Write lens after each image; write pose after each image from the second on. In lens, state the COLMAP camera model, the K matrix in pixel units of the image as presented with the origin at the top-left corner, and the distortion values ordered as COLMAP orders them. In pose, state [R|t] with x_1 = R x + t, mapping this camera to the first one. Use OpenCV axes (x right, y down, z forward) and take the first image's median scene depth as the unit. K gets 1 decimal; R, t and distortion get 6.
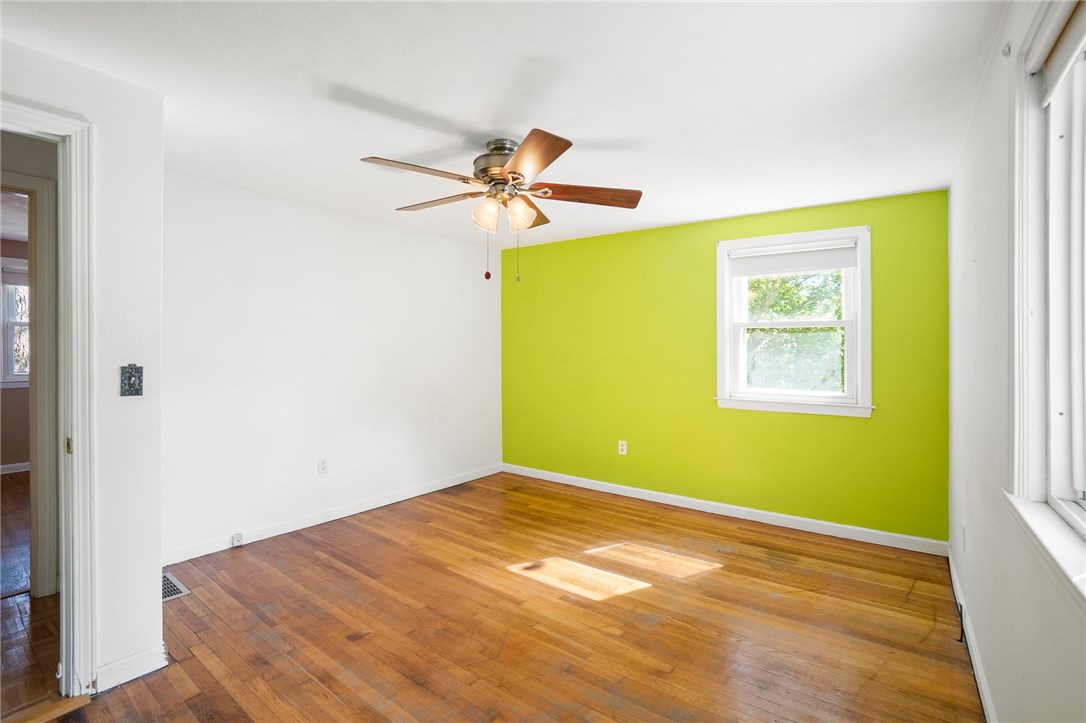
lens RADIAL K [[477.7, 0, 543.5], [0, 477.7, 351.5], [0, 0, 1]] dist [-0.040085, 0.000796]
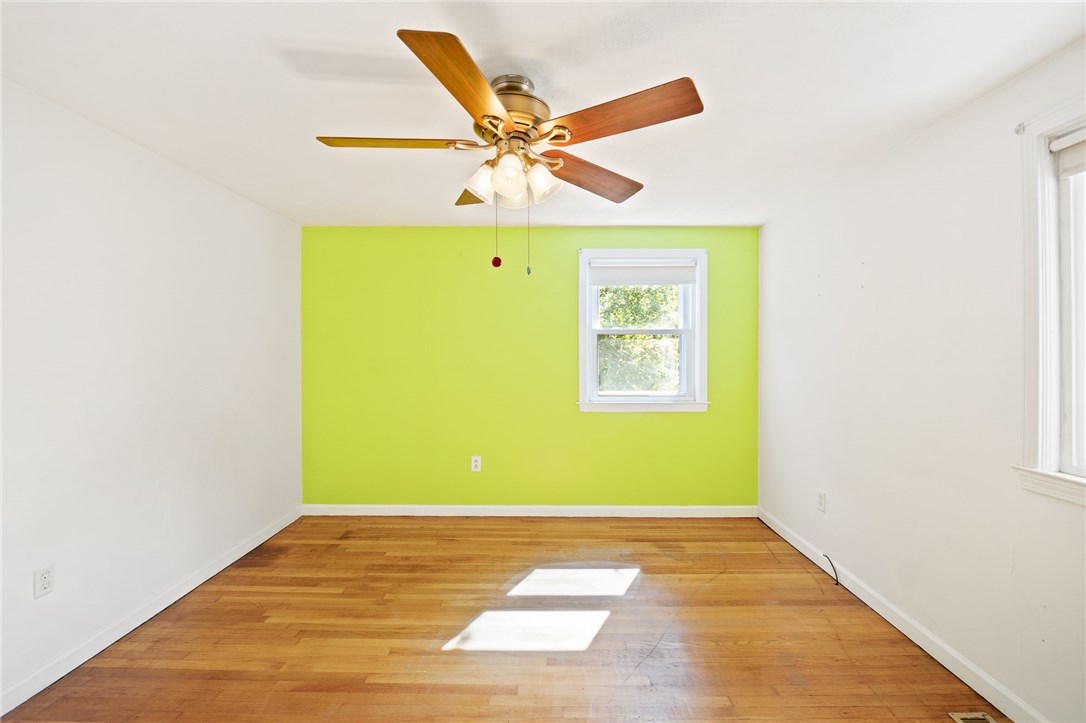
lens RADIAL K [[475.9, 0, 542.2], [0, 475.9, 351.8], [0, 0, 1]] dist [0.000618, 0.000325]
pose [[0.814177, -0.003387, 0.580607, -0.333196], [0.003270, 0.999994, 0.001248, -0.013601], [-0.580608, 0.000882, 0.814183, 0.249146]]
